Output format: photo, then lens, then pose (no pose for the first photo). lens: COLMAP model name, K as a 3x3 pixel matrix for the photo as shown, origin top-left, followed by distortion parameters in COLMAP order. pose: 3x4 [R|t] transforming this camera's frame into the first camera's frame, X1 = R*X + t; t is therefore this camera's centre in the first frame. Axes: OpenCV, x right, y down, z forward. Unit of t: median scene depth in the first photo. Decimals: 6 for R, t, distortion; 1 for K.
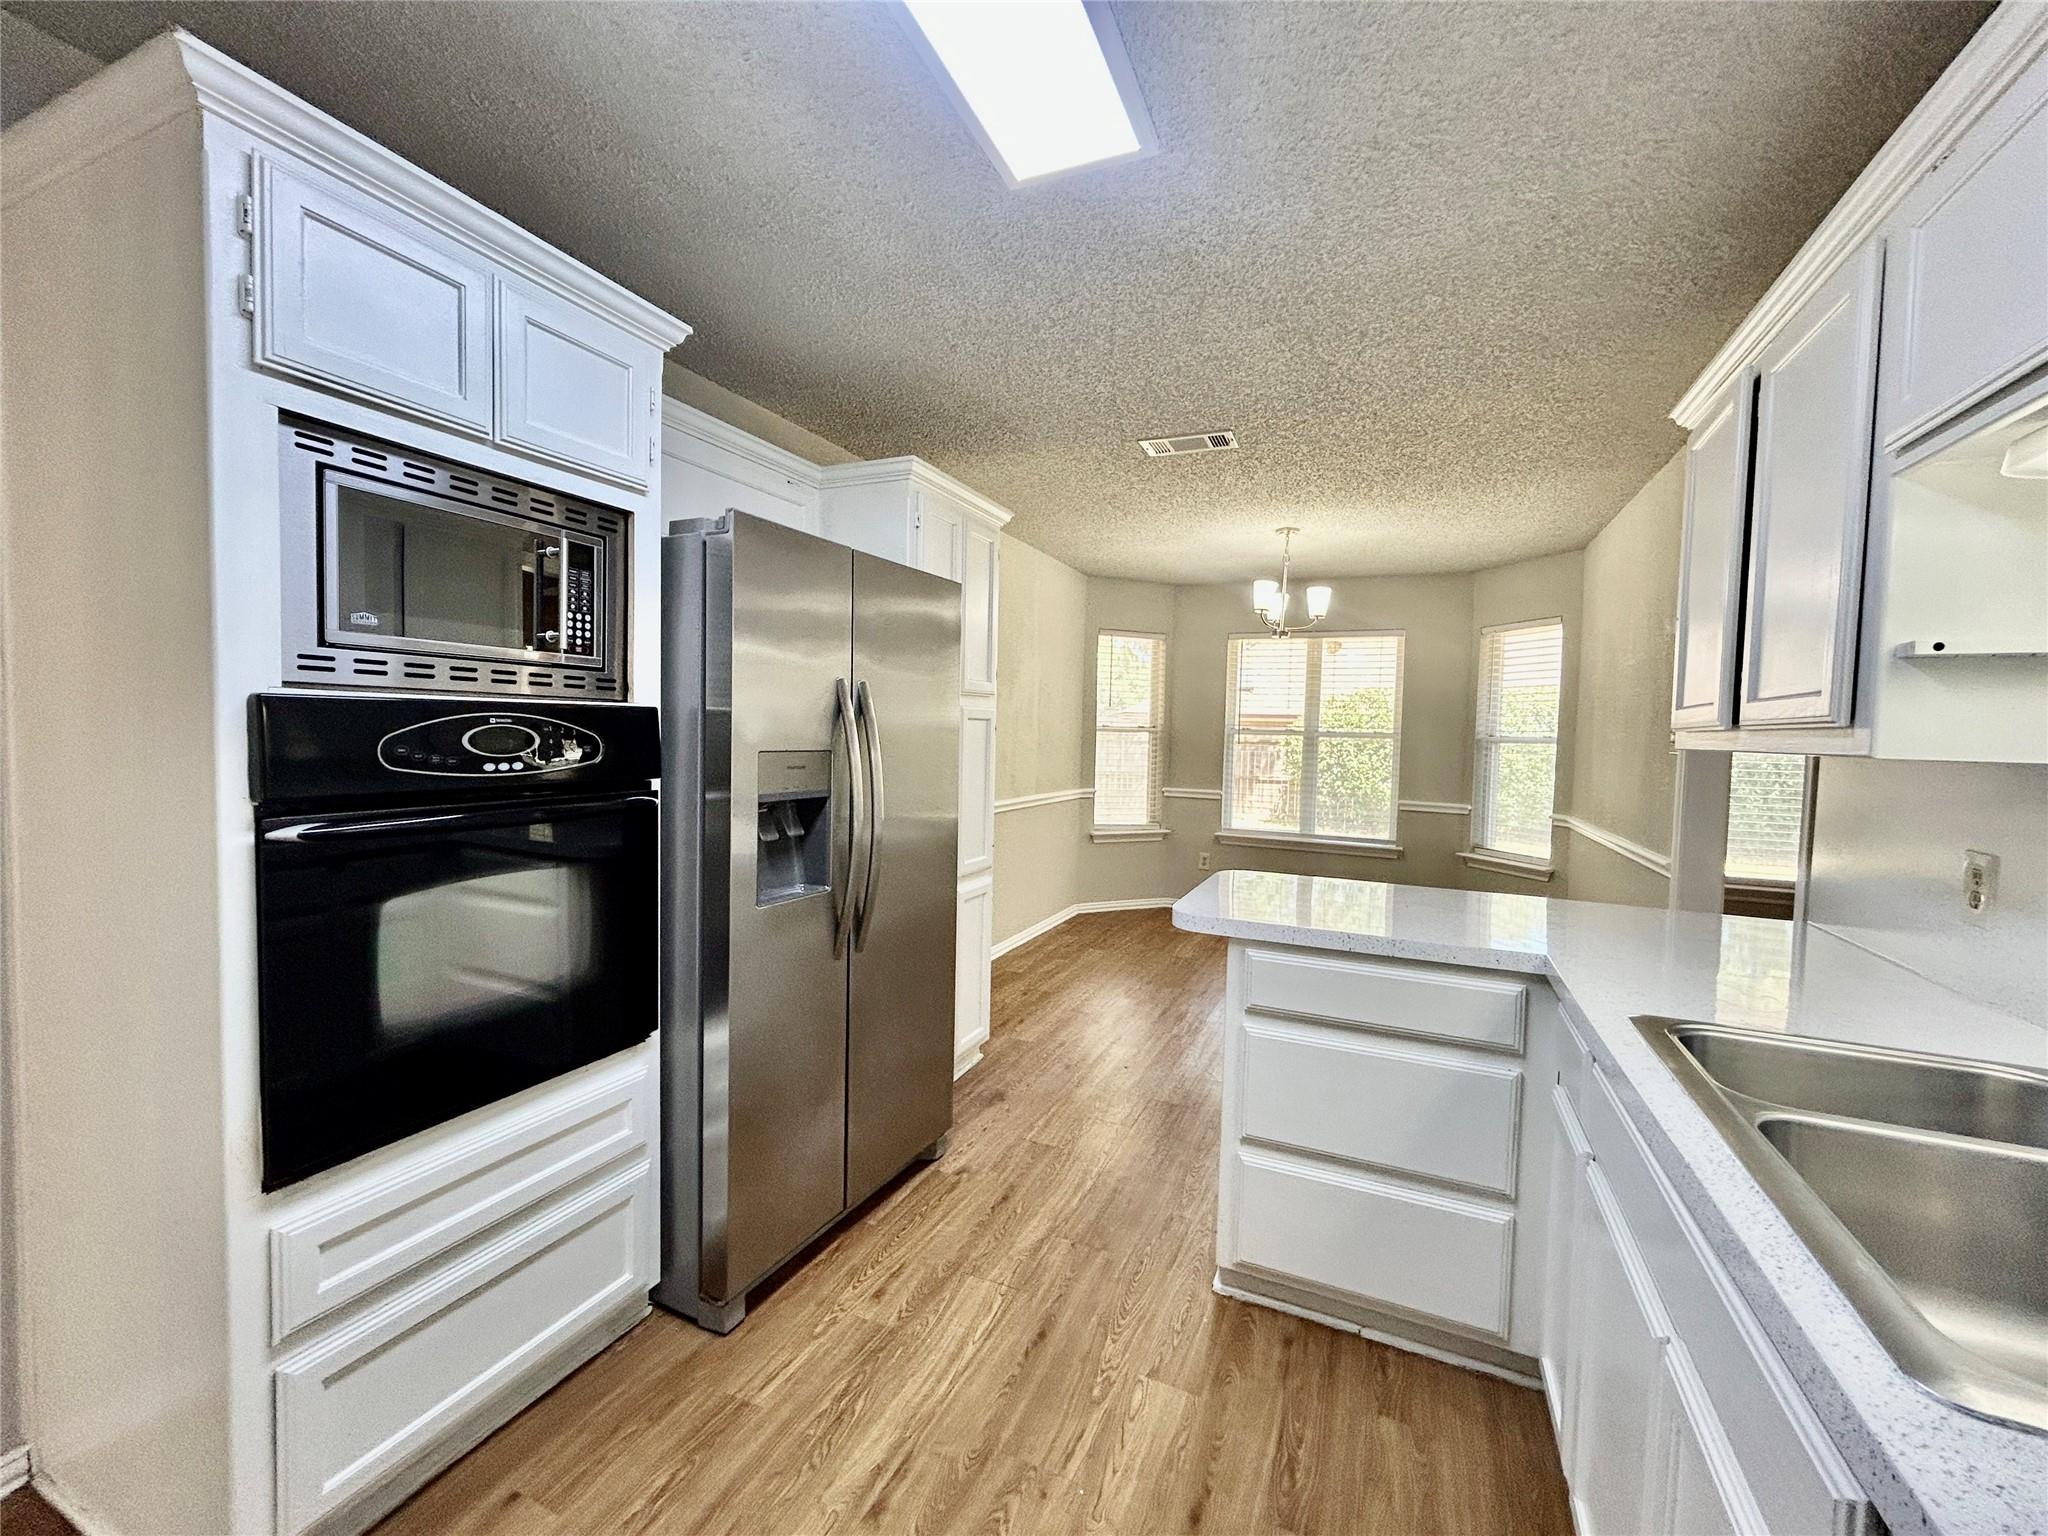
lens RADIAL K [[833.2, 0, 1028.7], [0, 833.2, 766.7], [0, 0, 1]] dist [-0.001598, 0.001300]
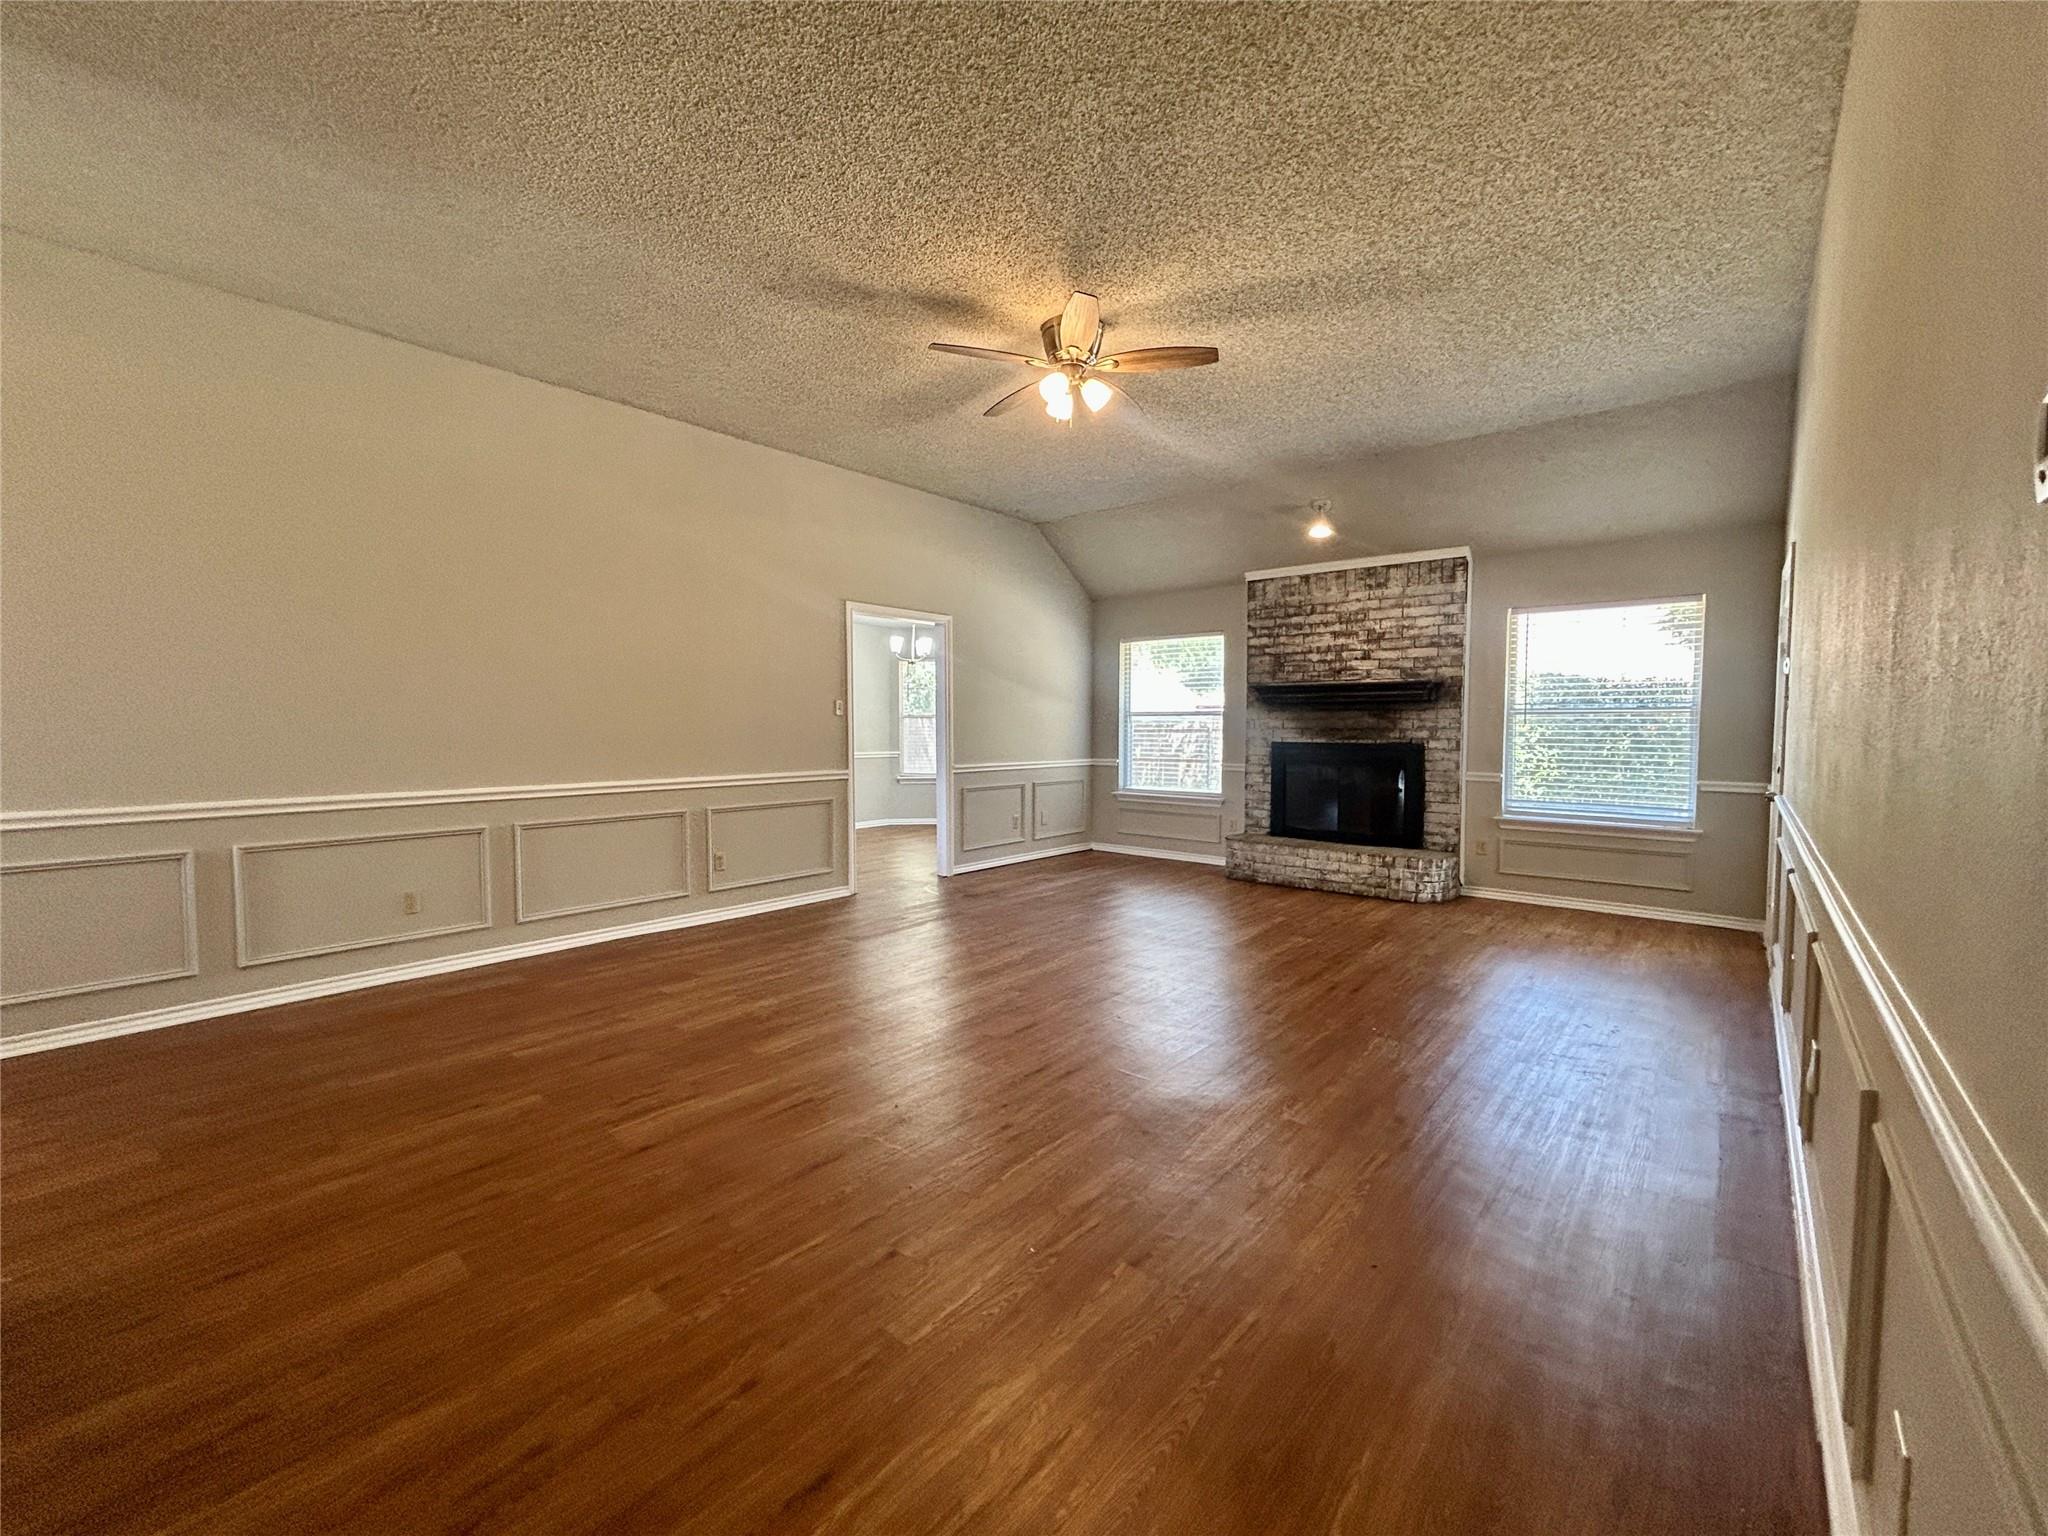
lens RADIAL K [[833.2, 0, 1025.9], [0, 833.2, 773.3], [0, 0, 1]] dist [-0.001598, 0.001300]
pose [[0.959441, -0.008804, -0.281772, 2.690881], [0.011589, 0.999899, 0.008220, 0.198997], [0.281672, -0.011152, 0.959446, -1.854031]]
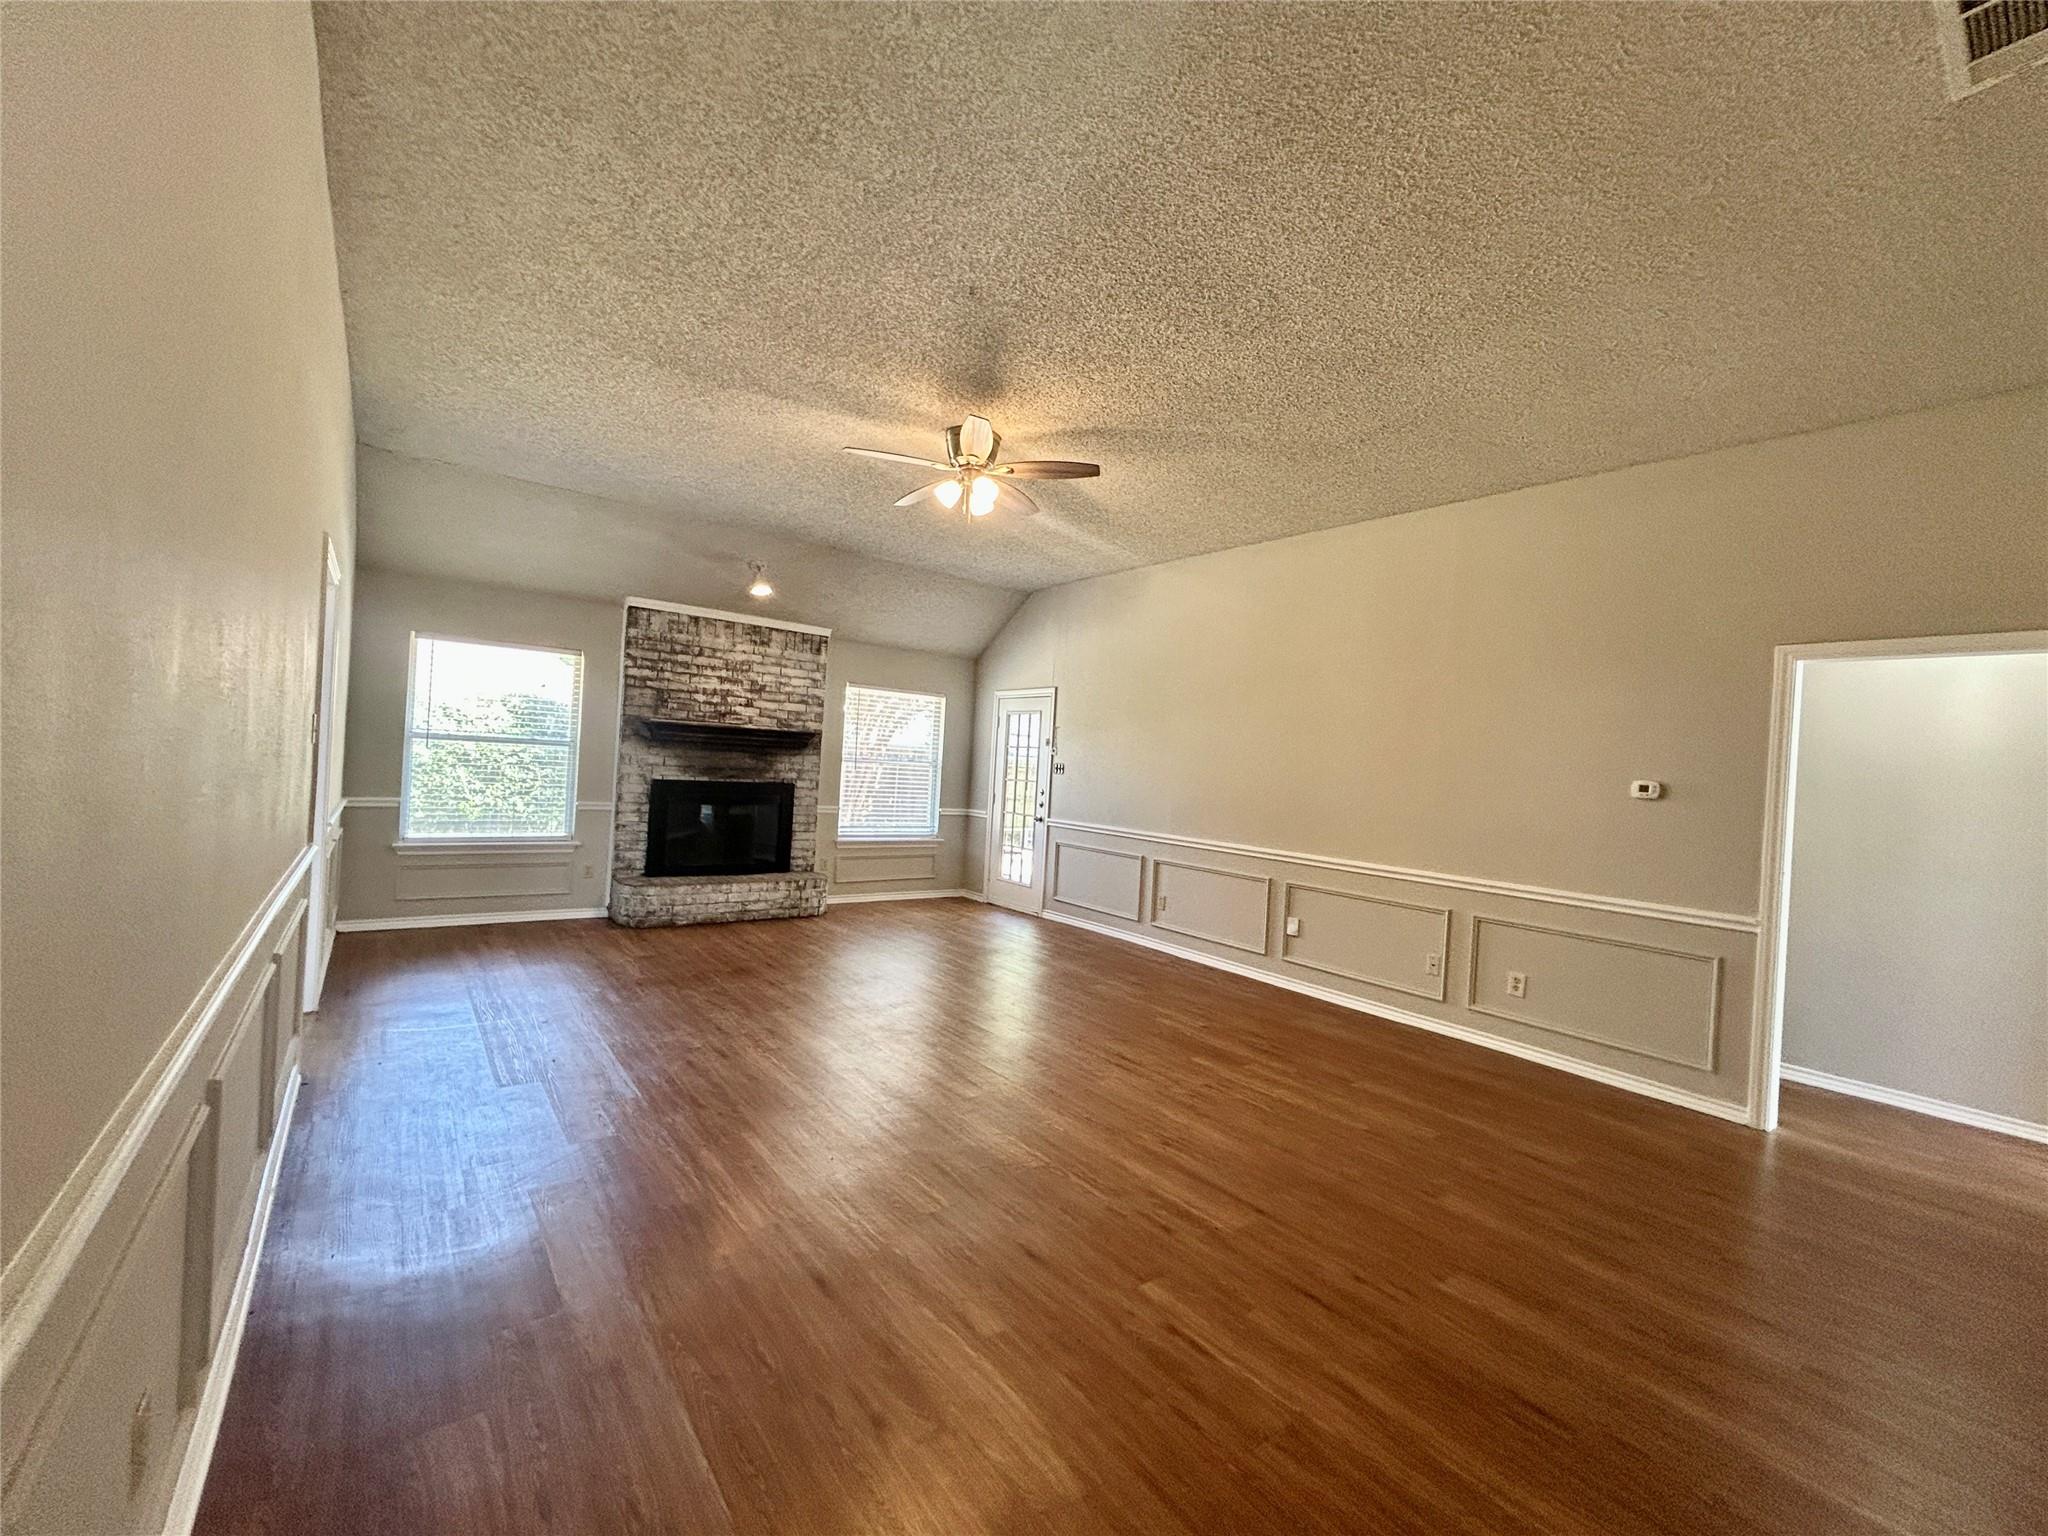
lens RADIAL K [[833.2, 0, 1031.2], [0, 833.2, 770.0], [0, 0, 1]] dist [-0.001598, 0.001300]
pose [[0.473212, -0.003597, 0.880941, 0.276254], [-0.004287, 0.999970, 0.006386, 0.030305], [-0.880938, -0.006798, 0.473182, -1.086167]]
